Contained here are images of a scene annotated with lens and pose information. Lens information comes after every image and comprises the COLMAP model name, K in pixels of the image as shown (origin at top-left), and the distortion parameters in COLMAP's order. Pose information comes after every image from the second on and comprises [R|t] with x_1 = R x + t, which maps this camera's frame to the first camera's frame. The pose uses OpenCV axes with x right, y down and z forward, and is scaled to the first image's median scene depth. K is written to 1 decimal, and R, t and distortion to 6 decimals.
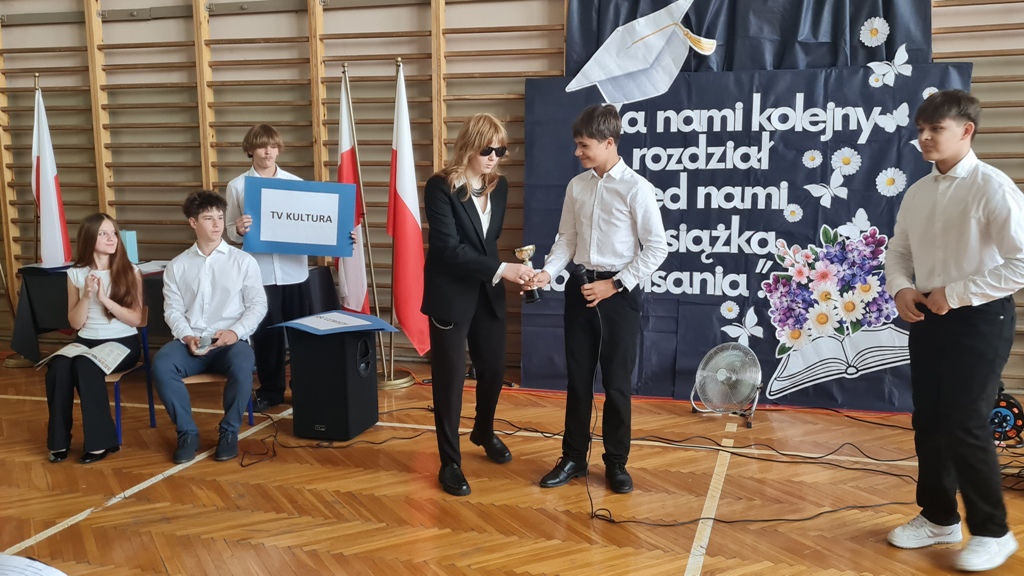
lens RADIAL K [[939.5, 0, 519.6], [0, 939.5, 290.3], [0, 0, 1]] dist [0.046638, 0.000000]
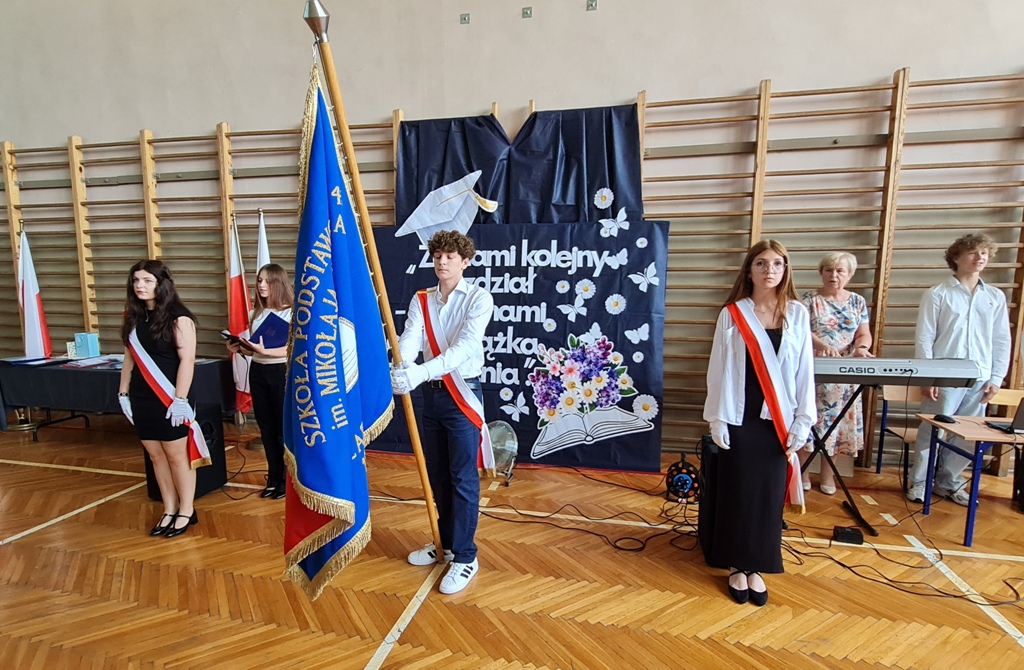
lens RADIAL K [[517.4, 0, 505.8], [0, 517.4, 344.7], [0, 0, 1]] dist [-0.006458, 0.002861]
pose [[0.998421, 0.005943, 0.055854, 0.180630], [-0.004774, 0.999767, -0.021041, -0.036179], [-0.055966, 0.020741, 0.998217, 0.236477]]
